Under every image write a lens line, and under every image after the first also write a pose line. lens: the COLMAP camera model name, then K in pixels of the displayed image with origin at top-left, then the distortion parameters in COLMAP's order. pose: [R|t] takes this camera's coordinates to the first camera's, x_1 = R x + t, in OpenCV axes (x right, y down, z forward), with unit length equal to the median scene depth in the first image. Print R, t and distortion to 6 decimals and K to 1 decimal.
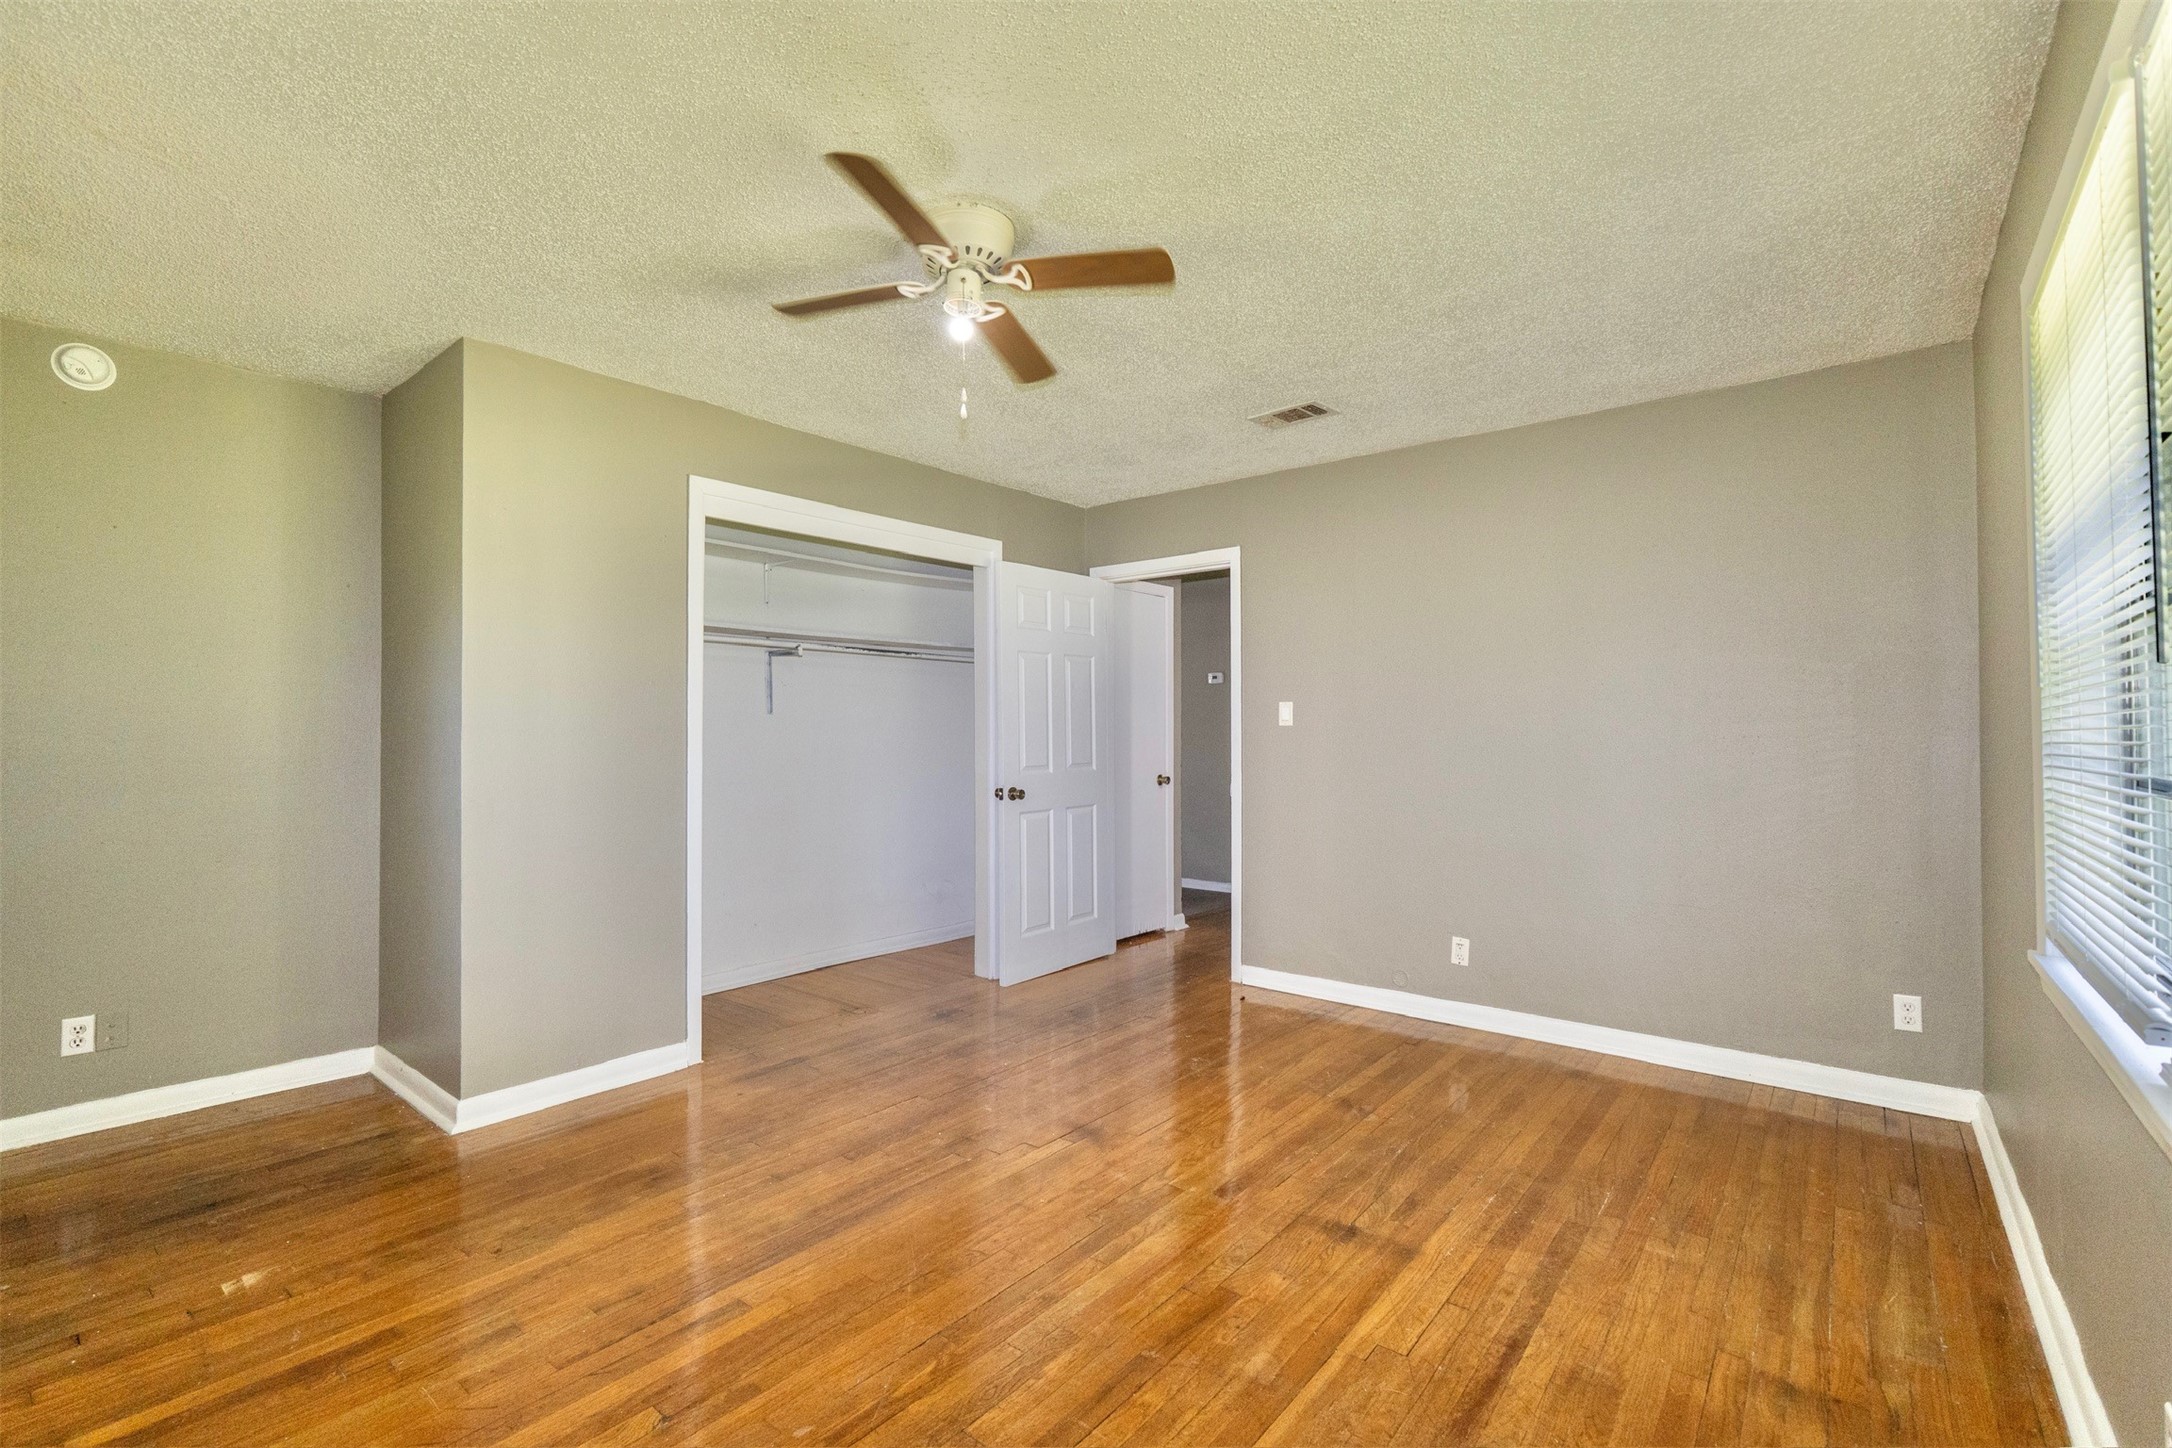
lens RADIAL K [[943.4, 0, 1086.0], [0, 943.4, 724.0], [0, 0, 1]] dist [-0.010474, 0.000011]
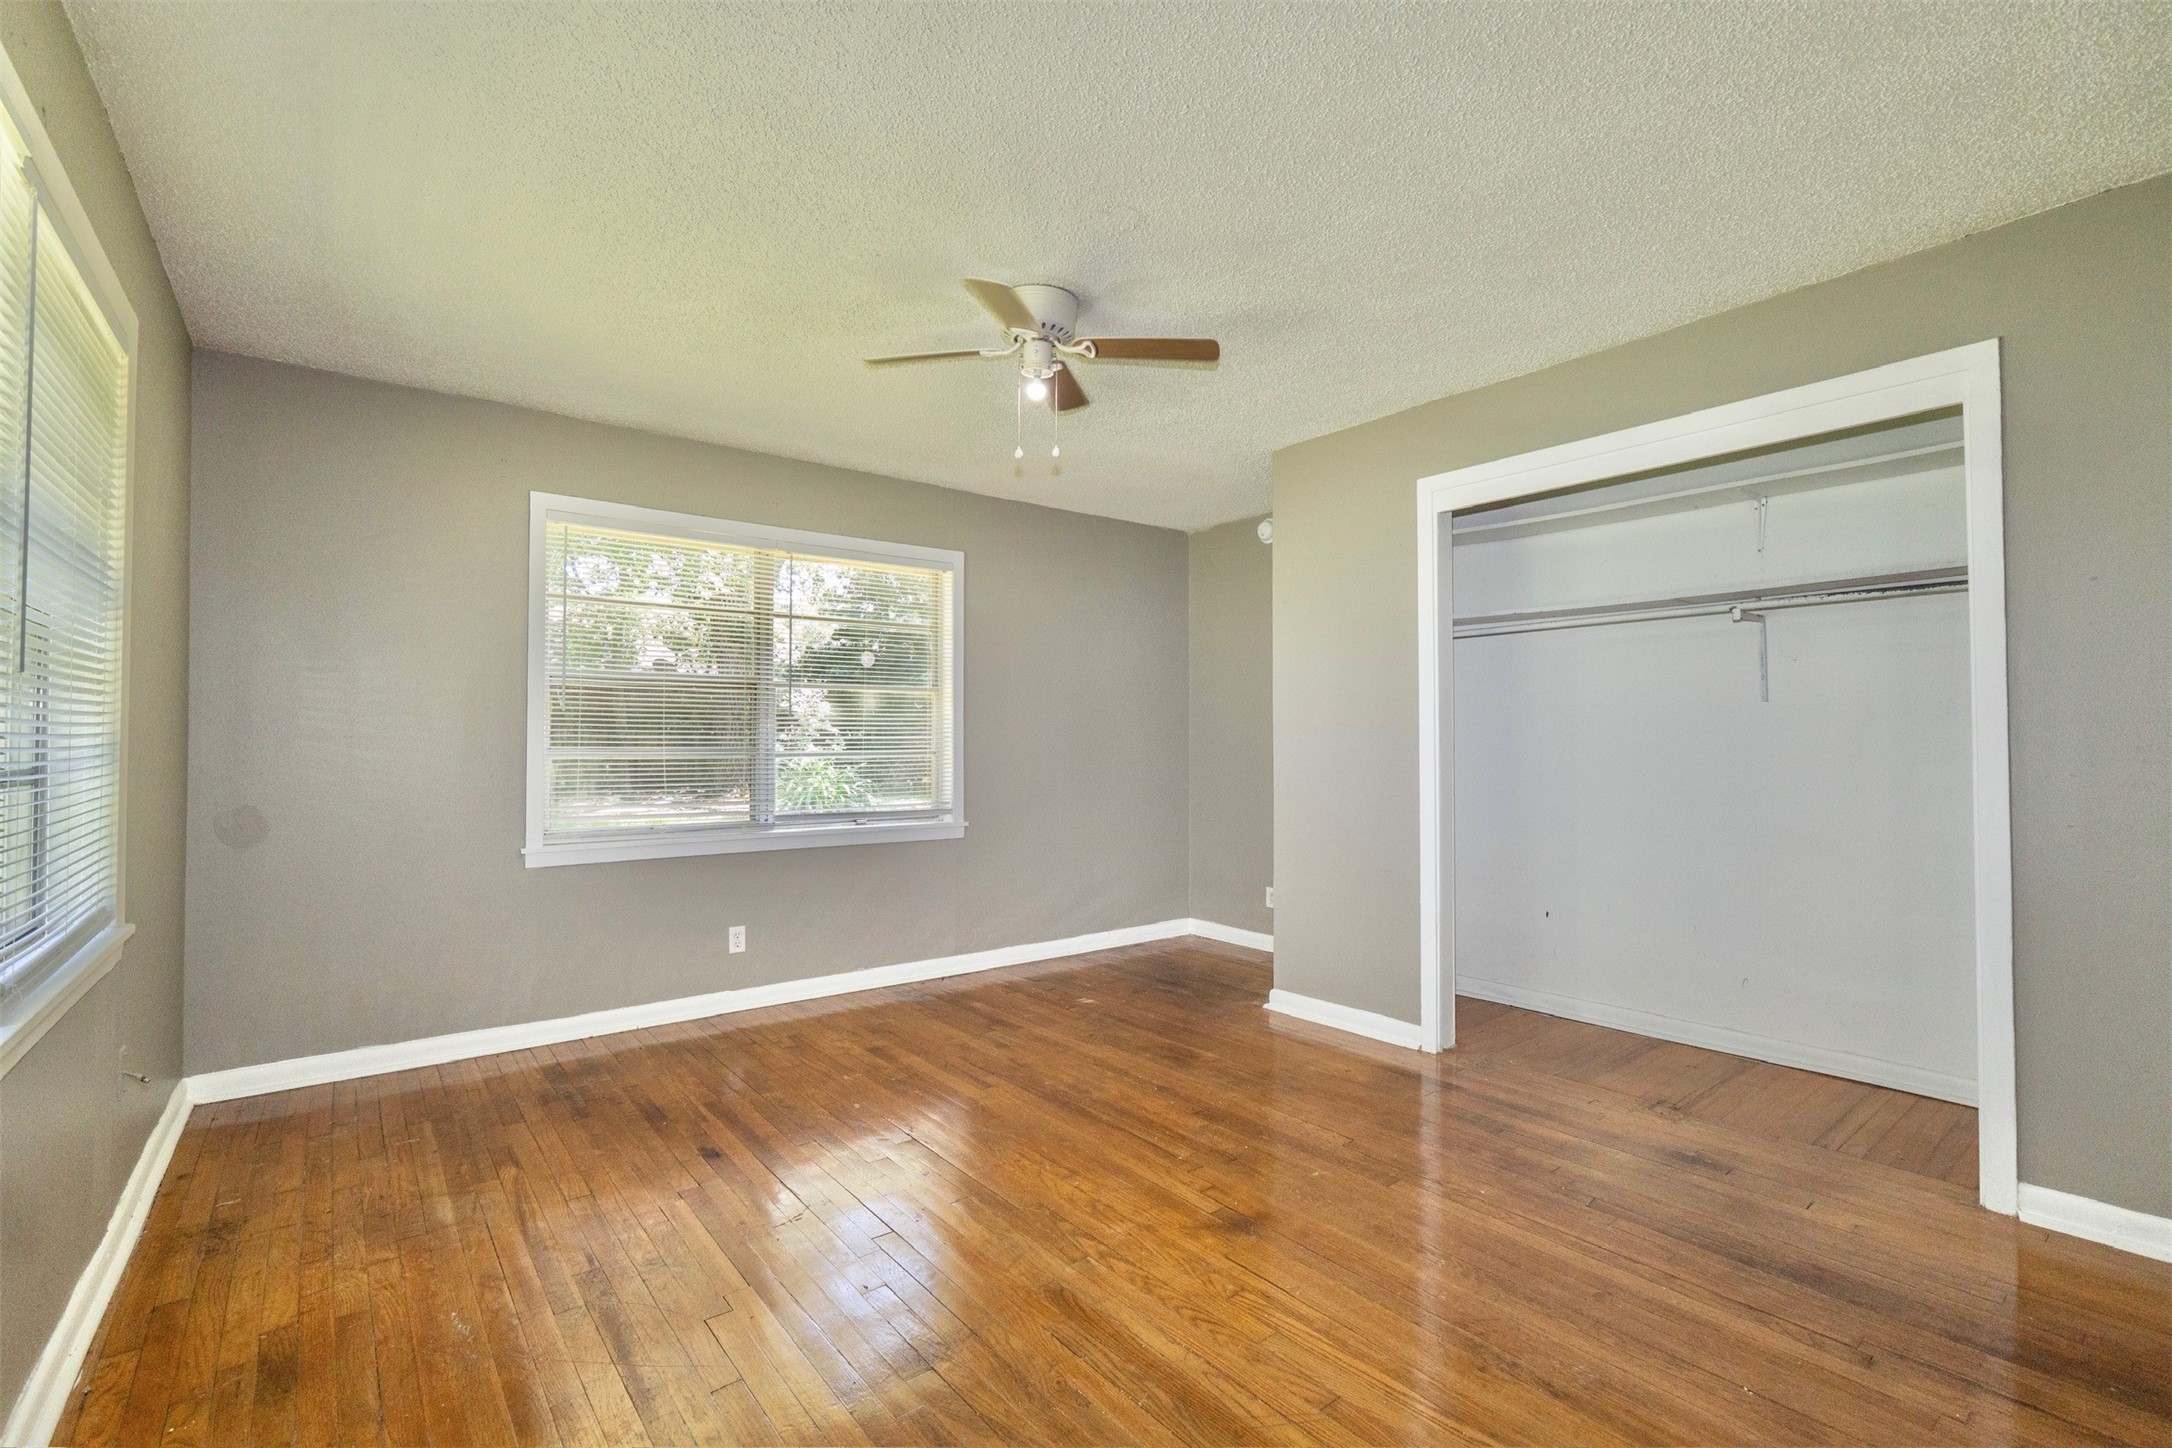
lens RADIAL K [[943.4, 0, 1086.0], [0, 943.4, 724.0], [0, 0, 1]] dist [-0.010474, 0.000011]
pose [[-0.203650, -0.012743, -0.978961, 0.873316], [0.013636, 0.999781, -0.015850, 0.020499], [0.978949, -0.016577, -0.203431, 1.113498]]
